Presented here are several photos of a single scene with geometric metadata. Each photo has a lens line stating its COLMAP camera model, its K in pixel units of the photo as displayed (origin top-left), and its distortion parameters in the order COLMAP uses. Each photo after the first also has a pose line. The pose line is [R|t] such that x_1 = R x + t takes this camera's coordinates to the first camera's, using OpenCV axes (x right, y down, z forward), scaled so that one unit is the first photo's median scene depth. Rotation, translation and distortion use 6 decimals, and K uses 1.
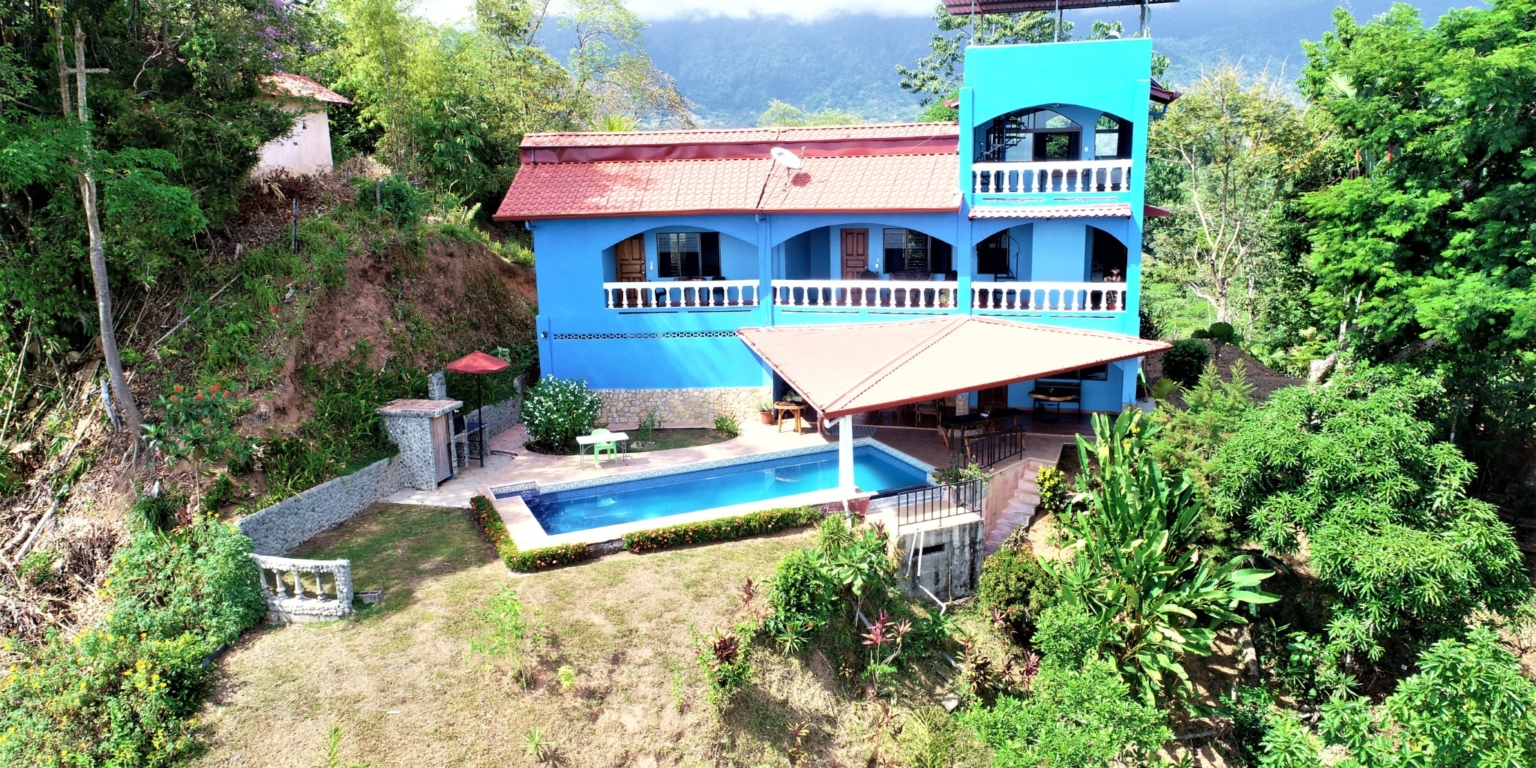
lens RADIAL K [[1014.2, 0, 765.5], [0, 1014.2, 383.8], [0, 0, 1]] dist [0.008403, 0.000369]
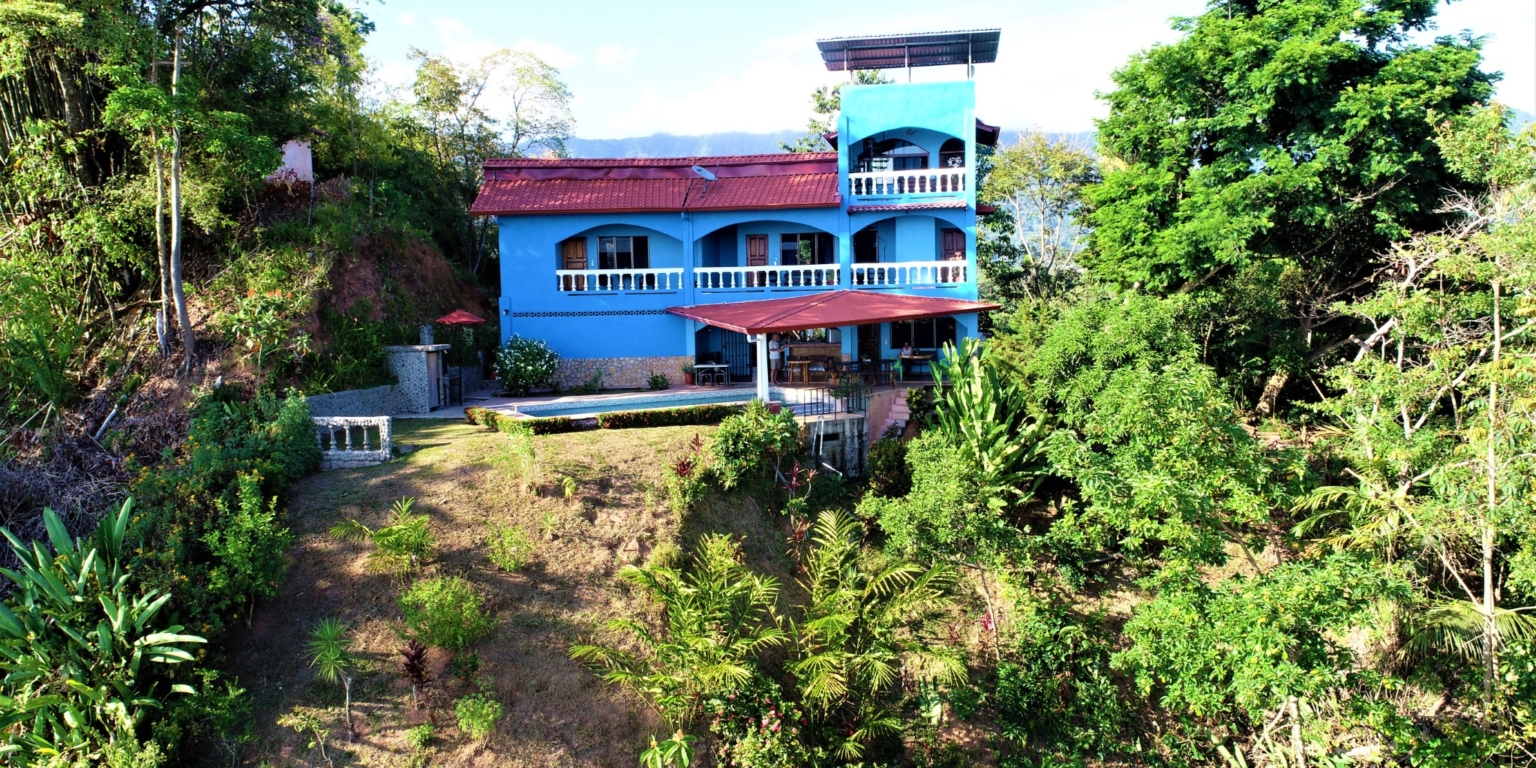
lens RADIAL K [[1014.2, 0, 756.5], [0, 1014.2, 388.4], [0, 0, 1]] dist [0.008403, 0.000369]
pose [[0.992959, -0.006928, 0.118258, -0.069937], [0.022046, 0.991656, -0.127012, 0.220308], [-0.116391, 0.128725, 0.984826, -0.237563]]
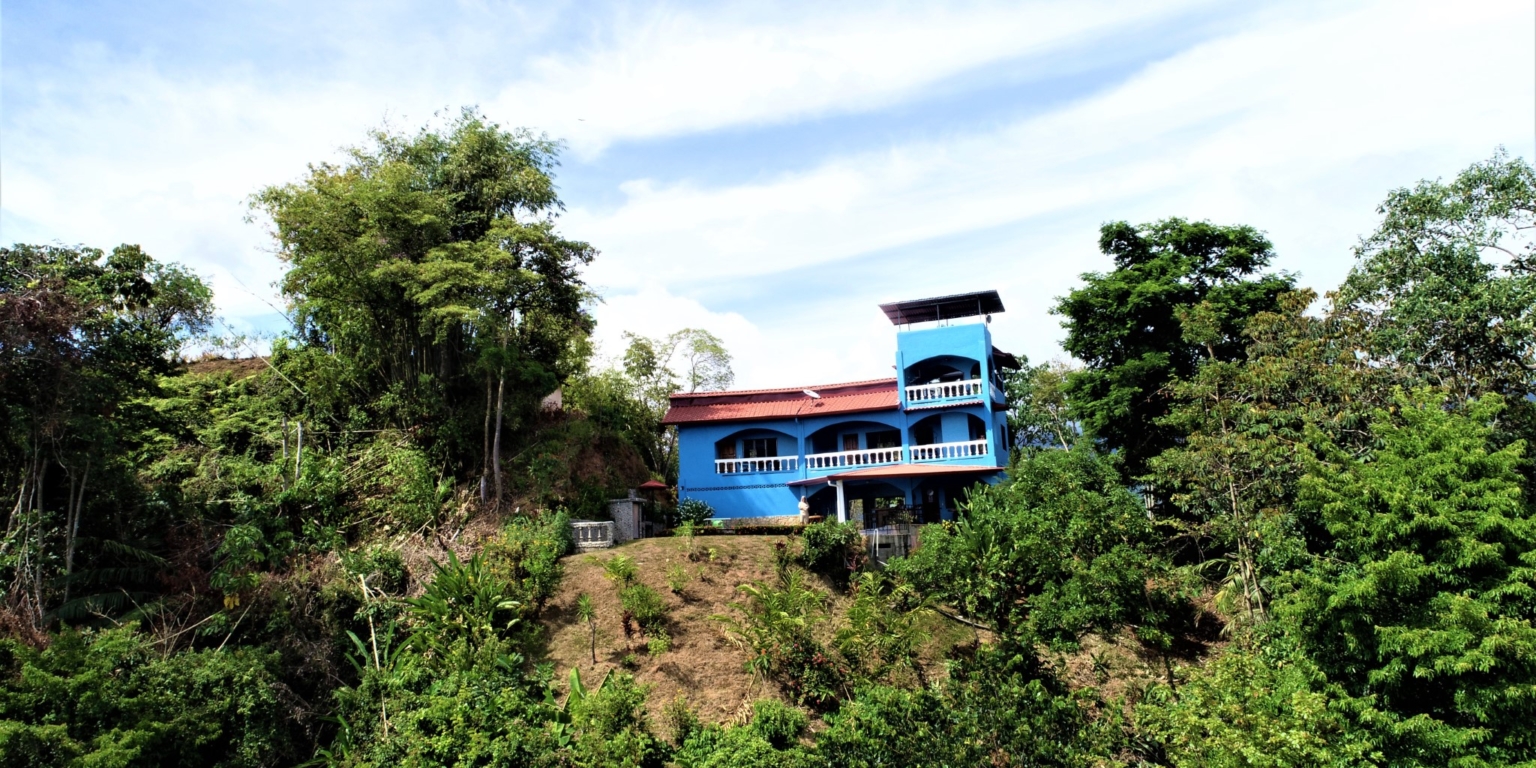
lens RADIAL K [[1014.2, 0, 768.5], [0, 1014.2, 387.1], [0, 0, 1]] dist [0.008403, 0.000369]
pose [[0.998608, -0.027131, -0.045222, 0.028727], [0.007118, 0.919011, -0.394167, 0.551614], [0.052254, 0.393297, 0.917926, -0.812457]]
